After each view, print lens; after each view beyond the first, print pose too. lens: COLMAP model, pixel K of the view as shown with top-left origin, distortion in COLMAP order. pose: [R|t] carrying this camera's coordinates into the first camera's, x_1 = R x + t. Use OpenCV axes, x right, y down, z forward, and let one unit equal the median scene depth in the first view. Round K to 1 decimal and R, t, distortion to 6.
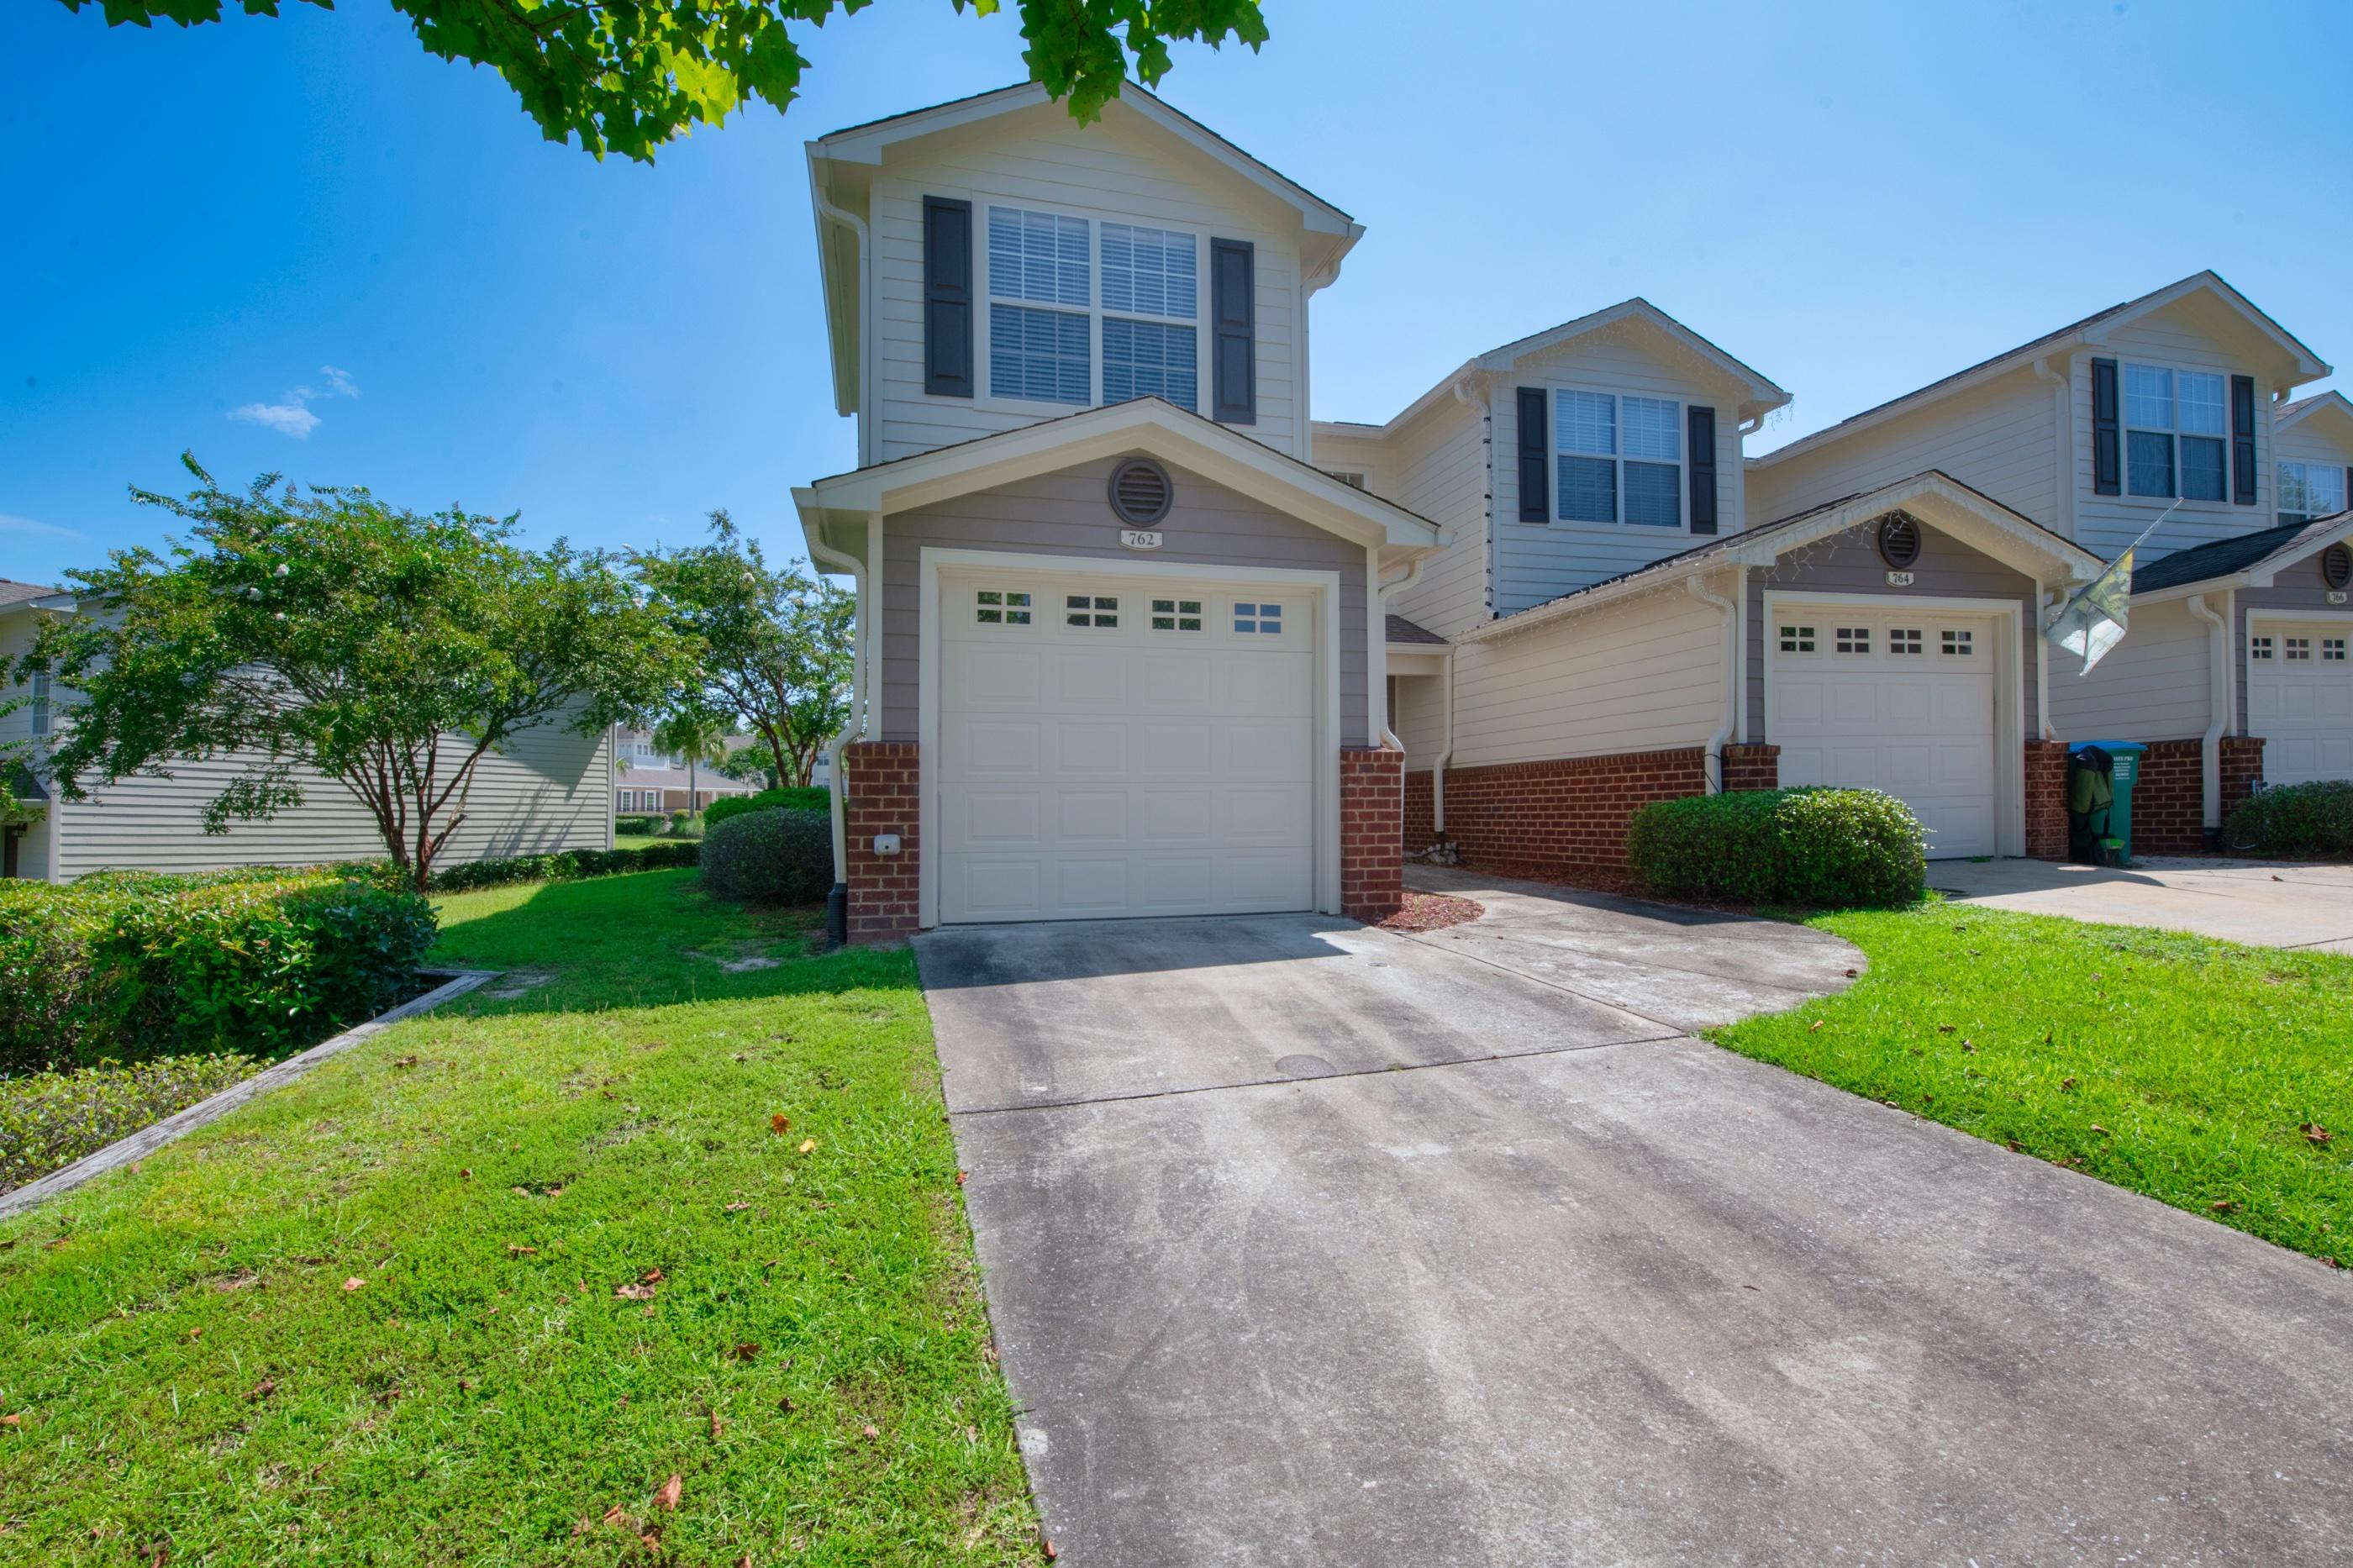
lens RADIAL K [[1016.4, 0, 1132.1], [0, 1016.4, 831.7], [0, 0, 1]] dist [-0.005170, -0.000443]
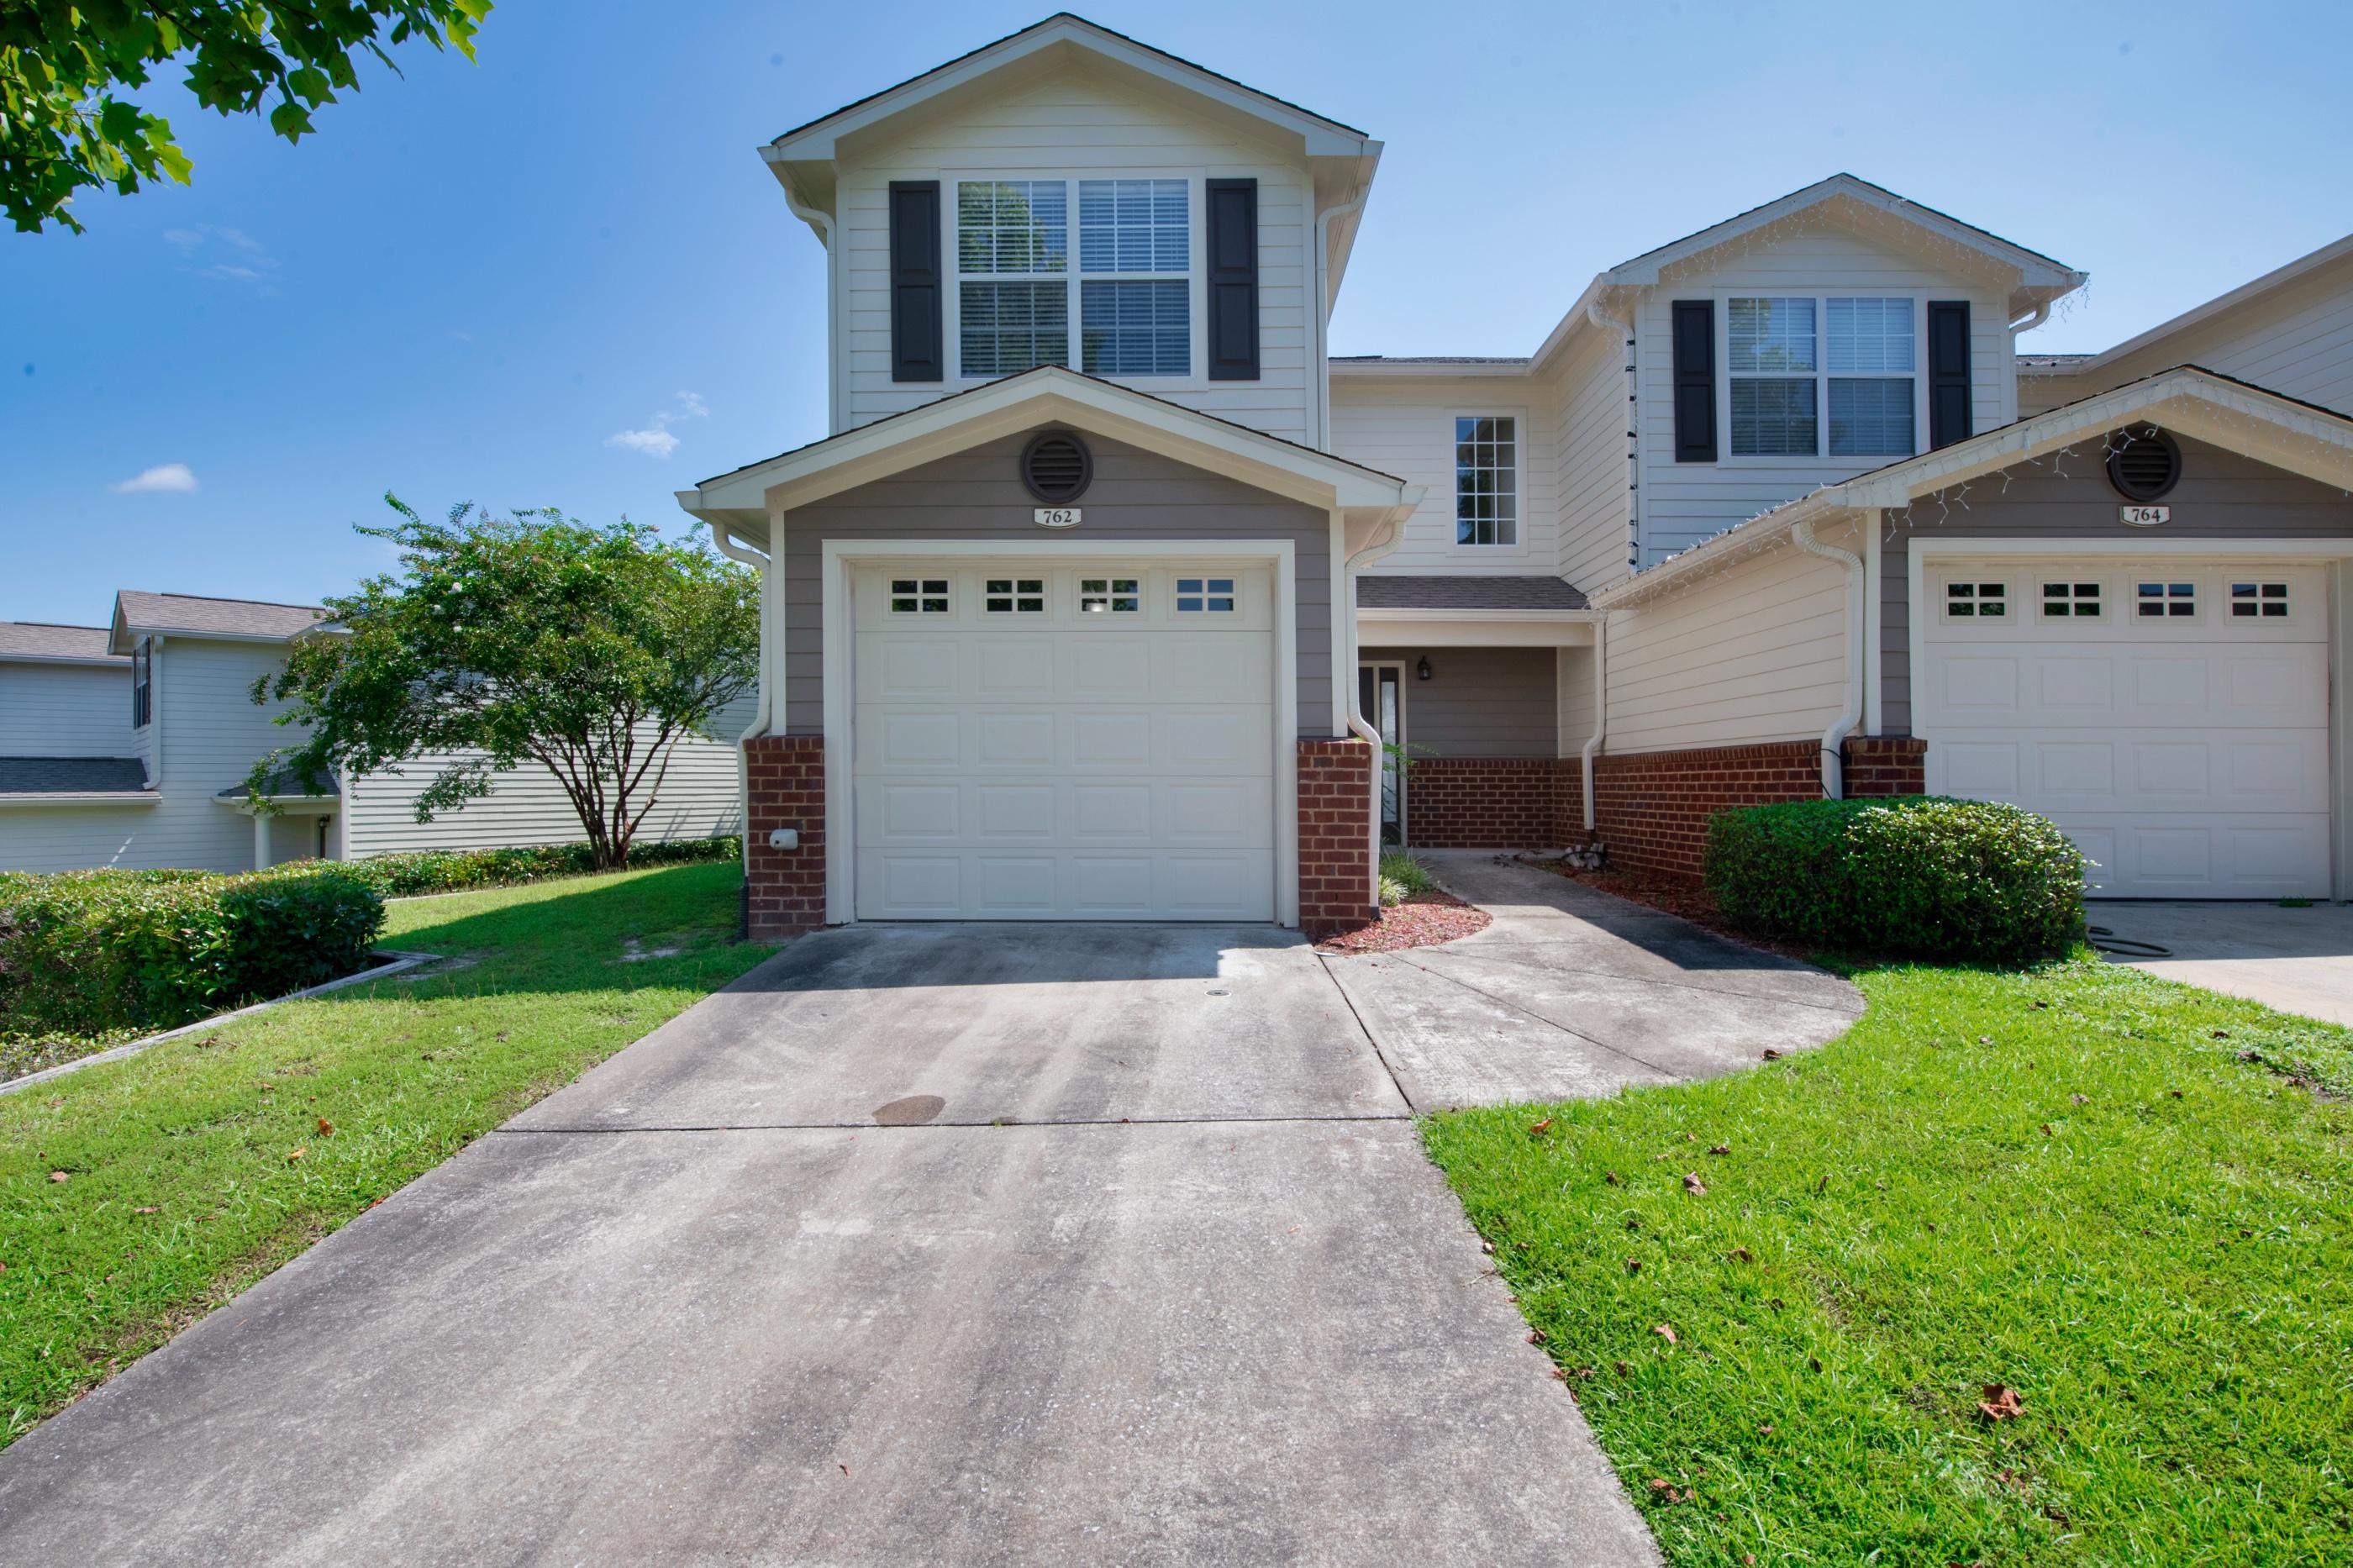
lens RADIAL K [[1058.9, 0, 1172.1], [0, 1058.9, 792.8], [0, 0, 1]] dist [-0.000196, -0.007688]
pose [[0.964871, 0.011479, -0.262472, 0.344217], [-0.016164, 0.999746, -0.015696, -0.019579], [0.262226, 0.019387, 0.964812, 0.089025]]
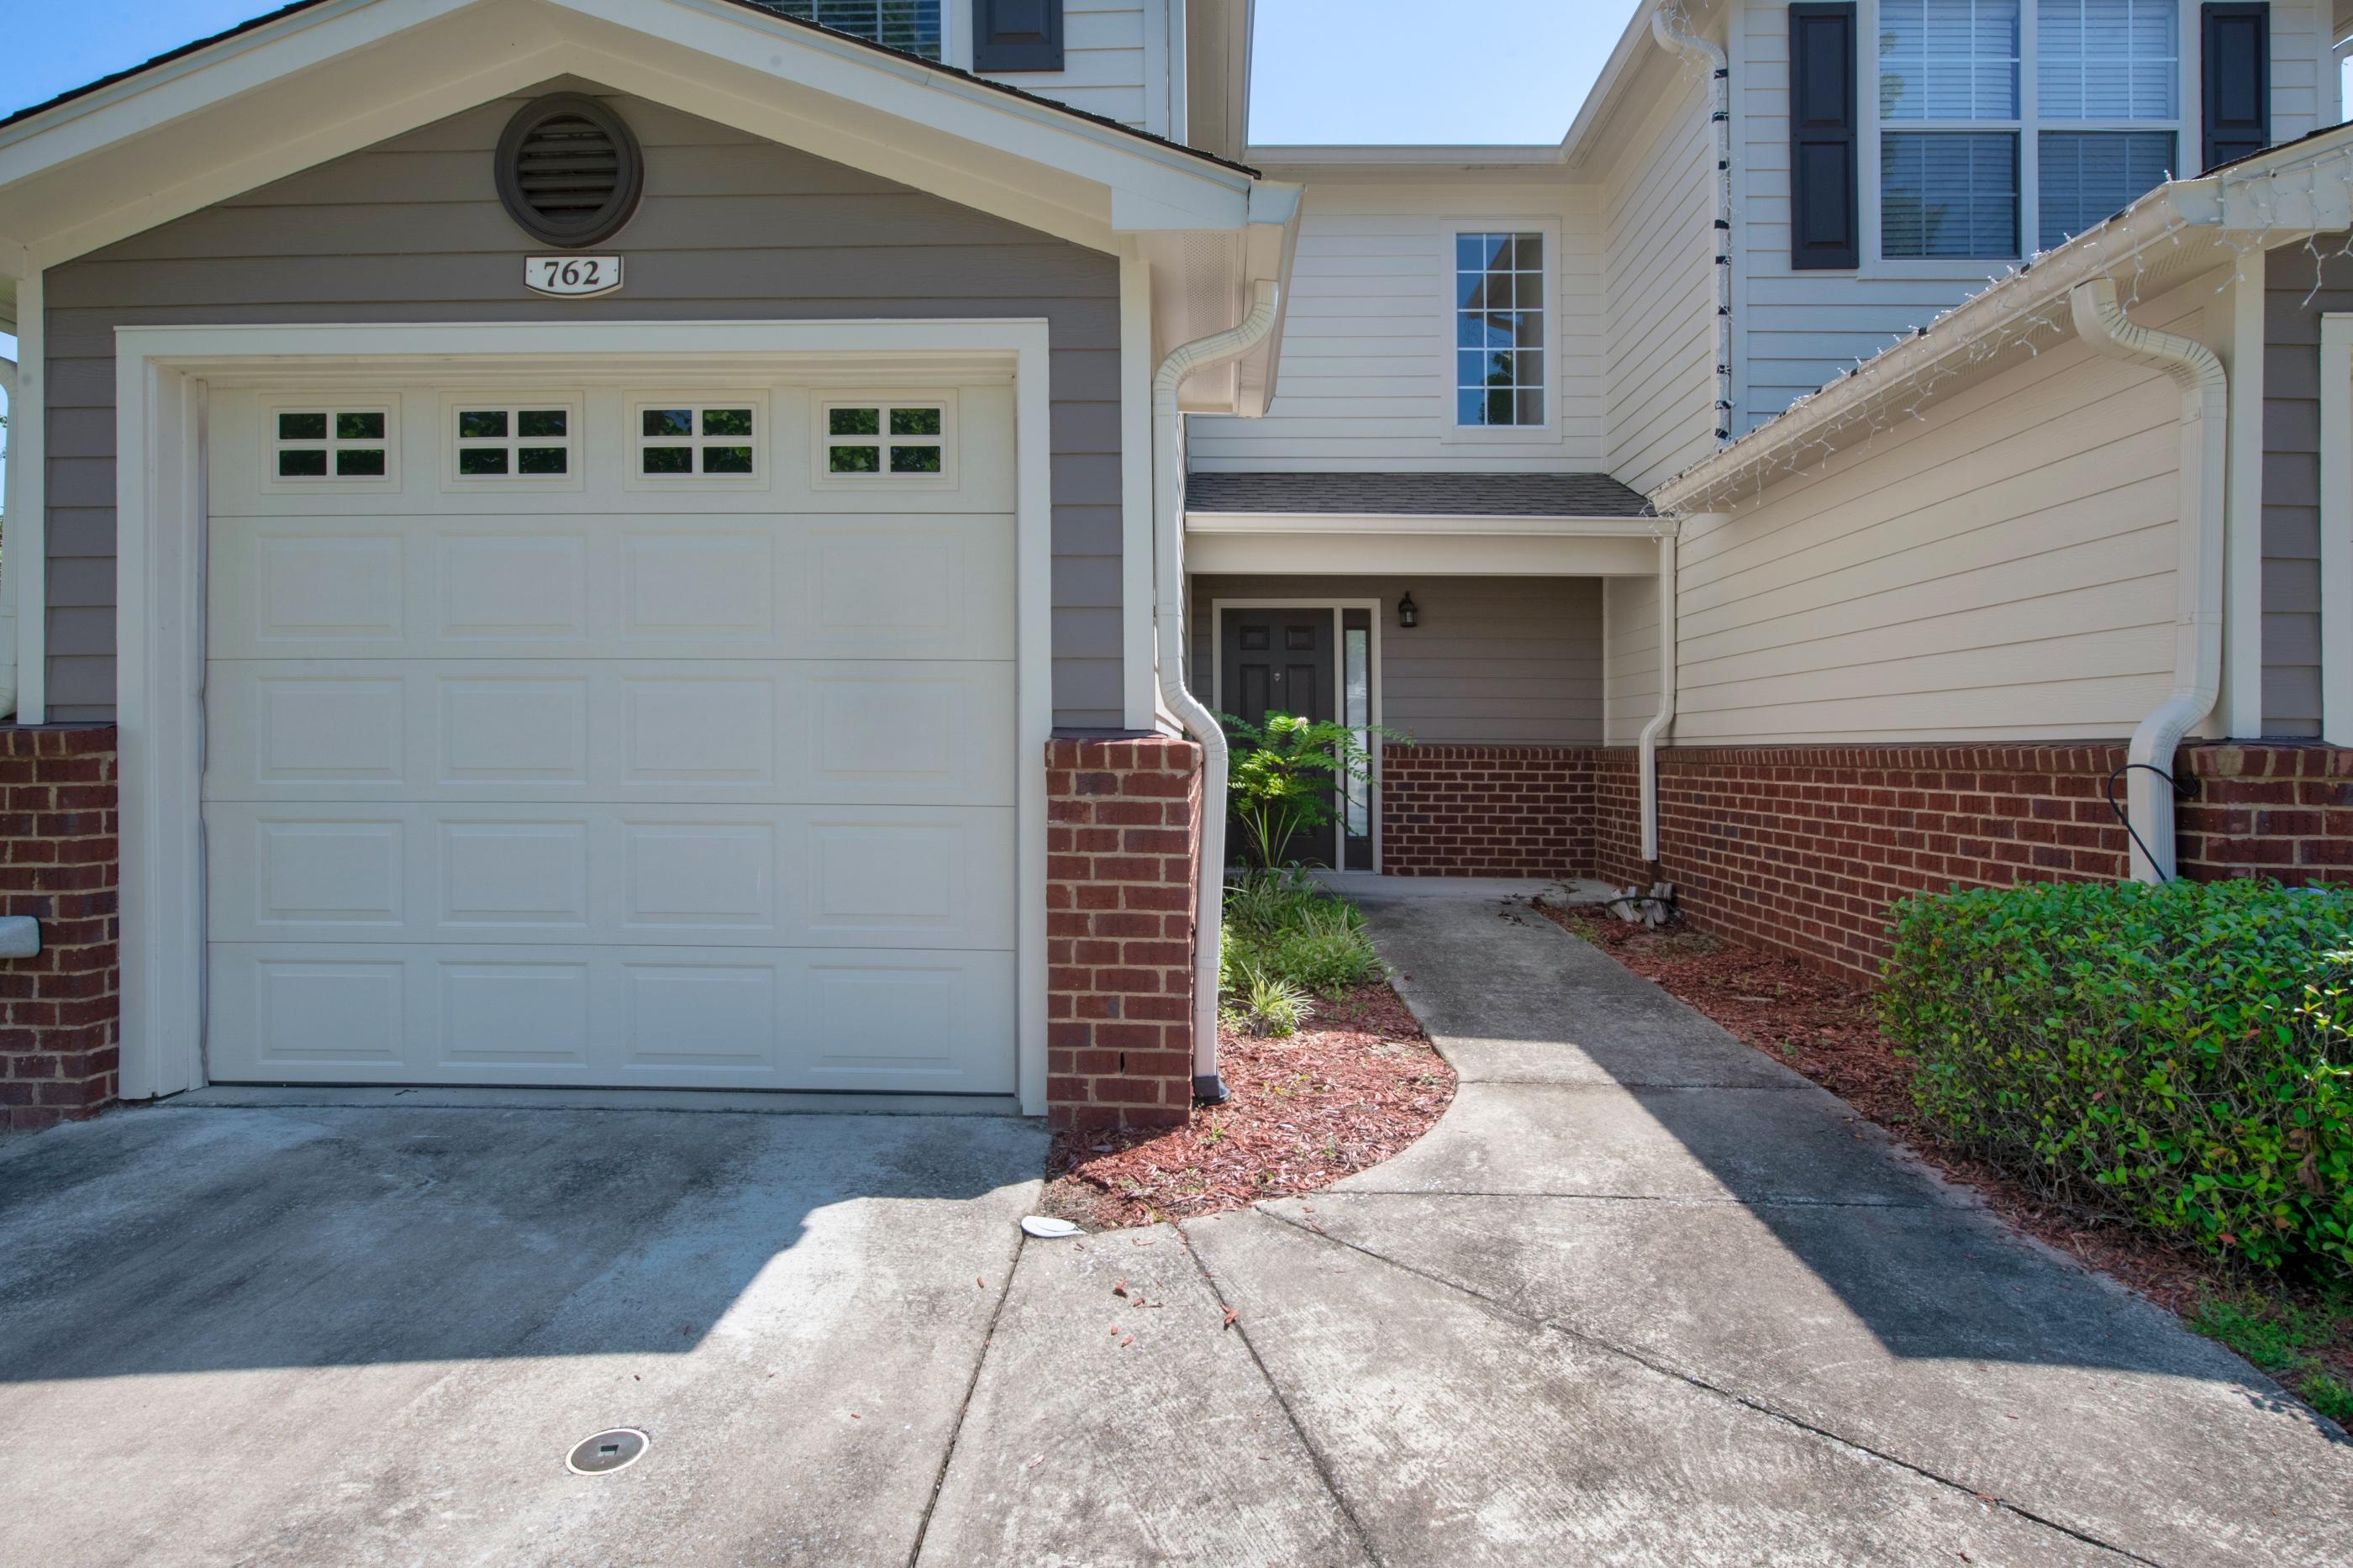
lens RADIAL K [[1216.7, 0, 1176.5], [0, 1216.7, 784.0], [0, 0, 1]] dist [-0.002891, -0.033720]
pose [[0.965553, 0.019696, -0.259460, 0.392826], [-0.020333, 0.999793, 0.000231, -0.062899], [0.259411, 0.005052, 0.965754, 0.524066]]
